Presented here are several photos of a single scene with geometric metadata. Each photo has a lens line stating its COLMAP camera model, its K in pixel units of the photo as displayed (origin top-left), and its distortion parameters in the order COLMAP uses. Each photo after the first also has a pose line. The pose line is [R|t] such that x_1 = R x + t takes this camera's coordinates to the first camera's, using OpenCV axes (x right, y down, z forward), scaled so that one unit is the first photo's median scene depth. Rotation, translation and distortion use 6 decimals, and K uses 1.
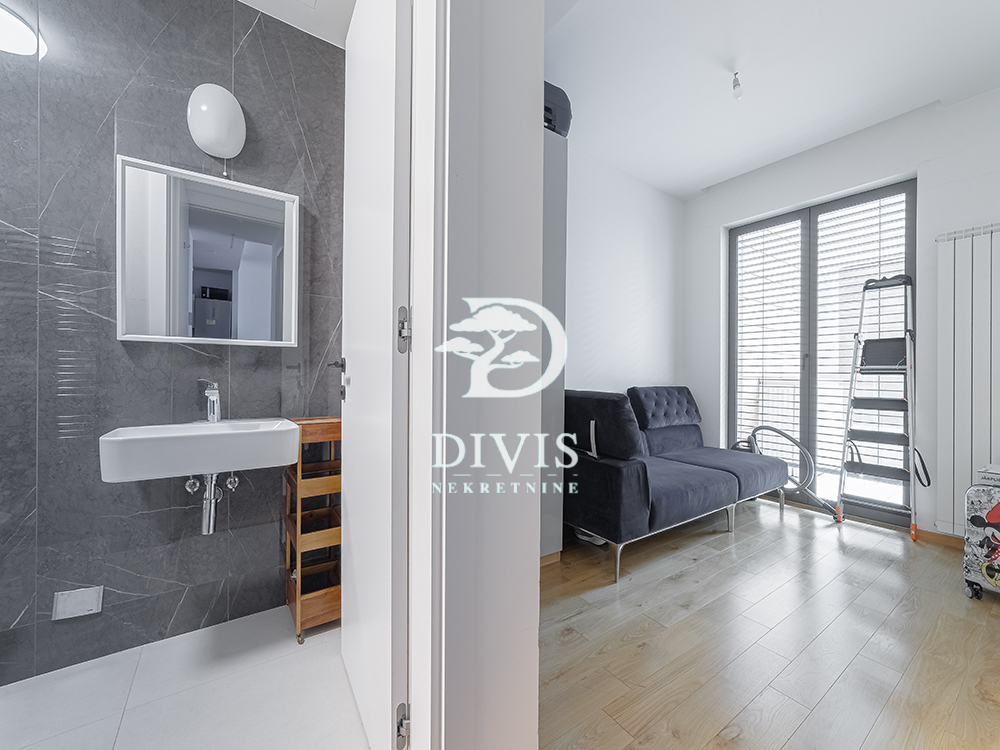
lens RADIAL K [[390.9, 0, 500.0], [0, 390.9, 375.0], [0, 0, 1]] dist [-0.023894, 0.007673]
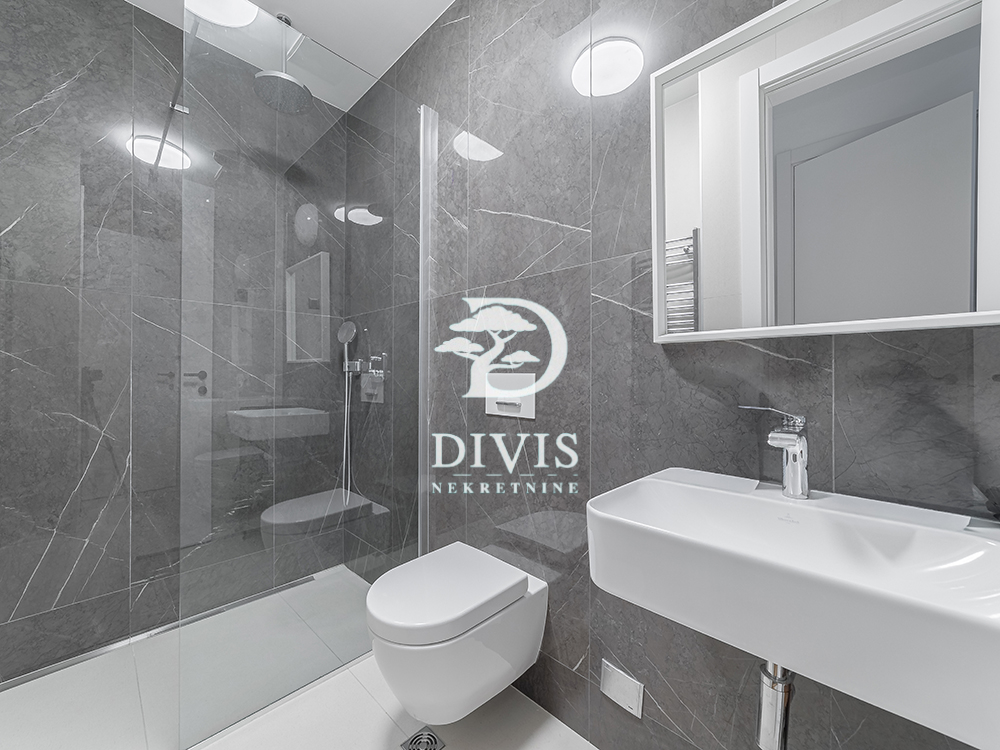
lens RADIAL K [[390.9, 0, 500.0], [0, 390.9, 375.0], [0, 0, 1]] dist [-0.023894, 0.007673]
pose [[0.207546, -0.012938, -0.978140, -0.374918], [-0.004256, 0.999891, -0.014128, -0.023356], [0.978216, 0.007096, 0.207468, 0.584466]]
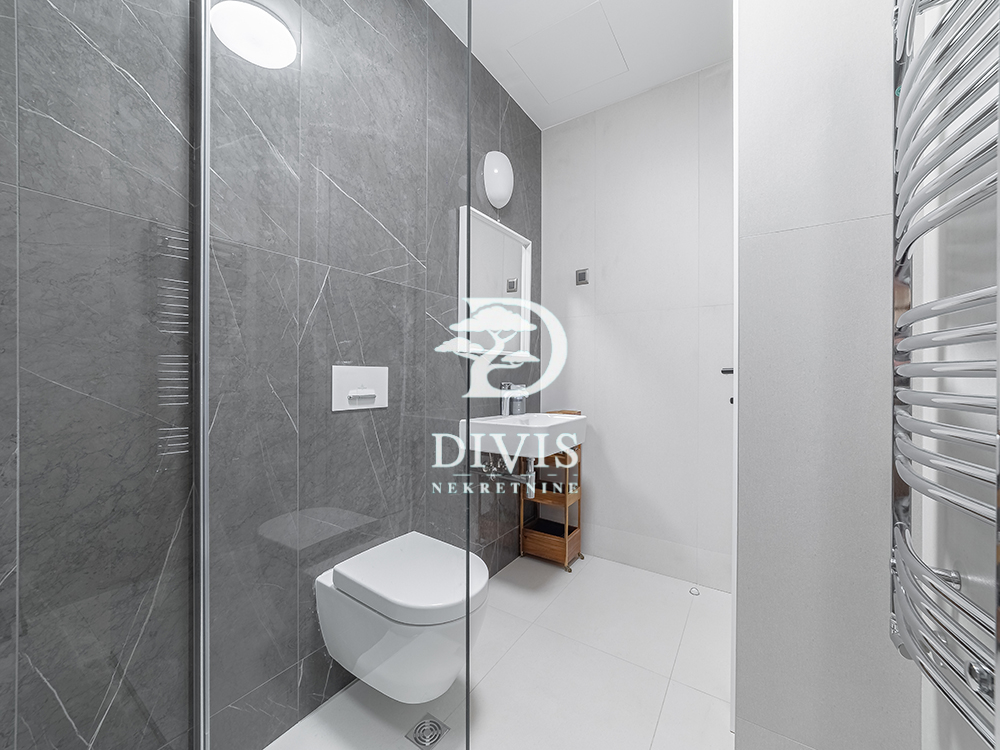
lens RADIAL K [[390.9, 0, 500.0], [0, 390.9, 375.0], [0, 0, 1]] dist [-0.023894, 0.007673]
pose [[0.924344, -0.010123, 0.381425, -1.368745], [0.008669, 0.999947, 0.005530, -0.022341], [-0.381460, -0.001805, 0.924383, -0.219566]]
